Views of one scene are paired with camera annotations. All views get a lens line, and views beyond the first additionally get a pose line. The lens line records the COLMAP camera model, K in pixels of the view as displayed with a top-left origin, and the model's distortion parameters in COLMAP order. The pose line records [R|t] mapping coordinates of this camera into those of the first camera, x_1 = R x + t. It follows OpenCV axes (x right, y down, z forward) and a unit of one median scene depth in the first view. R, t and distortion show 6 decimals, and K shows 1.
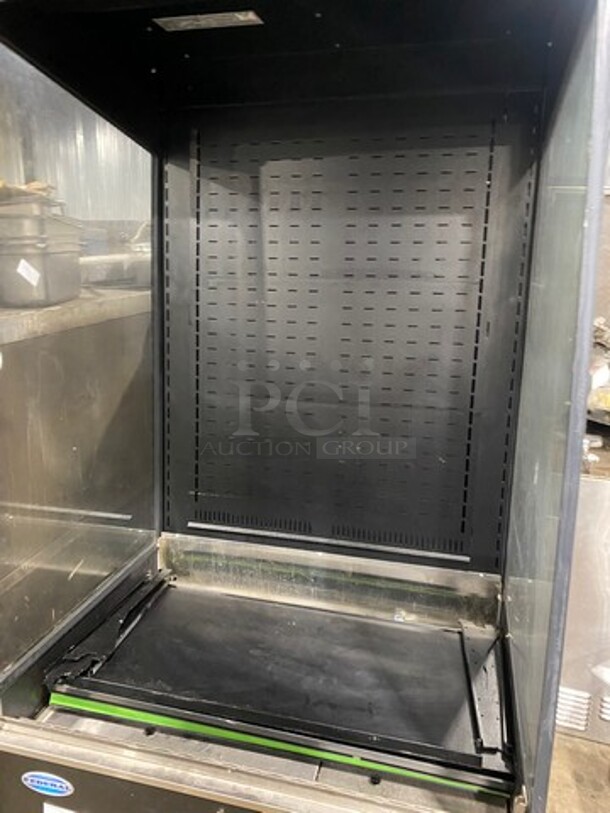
lens RADIAL K [[623.1, 0, 305.0], [0, 623.1, 406.5], [0, 0, 1]] dist [0.005219, -0.000887]
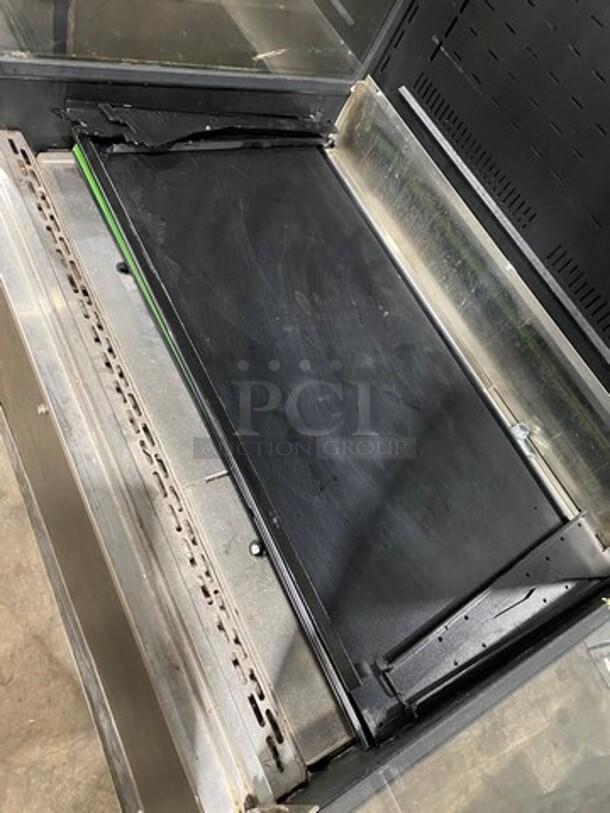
lens RADIAL K [[623.1, 0, 305.0], [0, 623.1, 406.5], [0, 0, 1]] dist [0.005219, -0.000887]
pose [[0.646006, 0.736532, -0.200490, 0.132564], [-0.504063, 0.608851, 0.612552, 0.060746], [0.573233, -0.294652, 0.764581, 0.455493]]
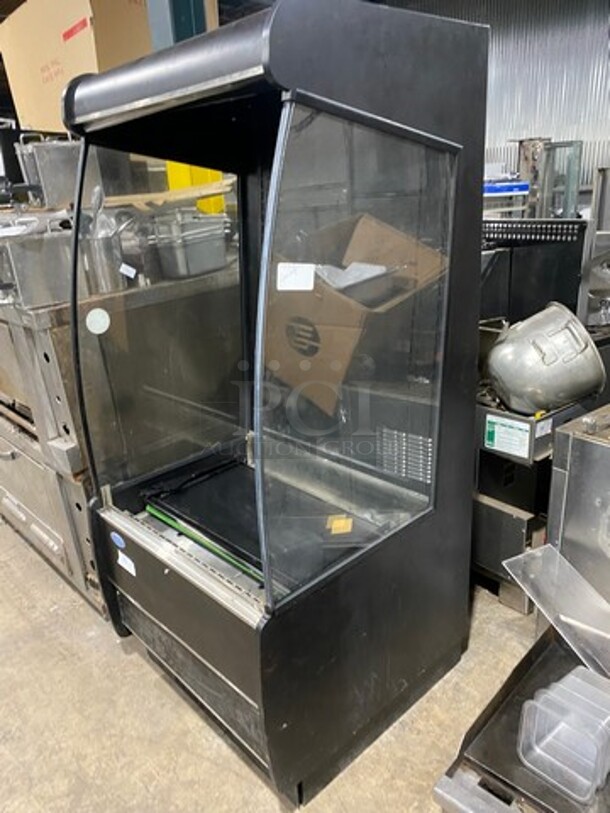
lens RADIAL K [[623.1, 0, 305.0], [0, 623.1, 406.5], [0, 0, 1]] dist [0.005219, -0.000887]
pose [[0.826862, 0.108450, -0.551850, 0.852851], [-0.044565, 0.990781, 0.127935, -0.066538], [0.560637, -0.081192, 0.824072, -0.191033]]
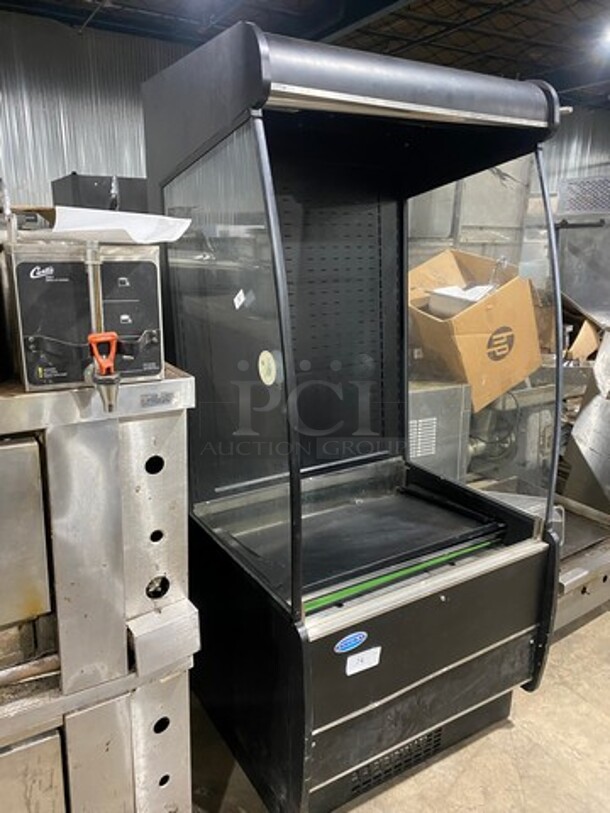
lens RADIAL K [[623.1, 0, 305.0], [0, 623.1, 406.5], [0, 0, 1]] dist [0.005219, -0.000887]
pose [[0.687264, -0.202058, 0.697739, -1.083328], [0.157830, 0.979124, 0.128084, -0.126134], [-0.709054, 0.022096, 0.704808, 0.000060]]
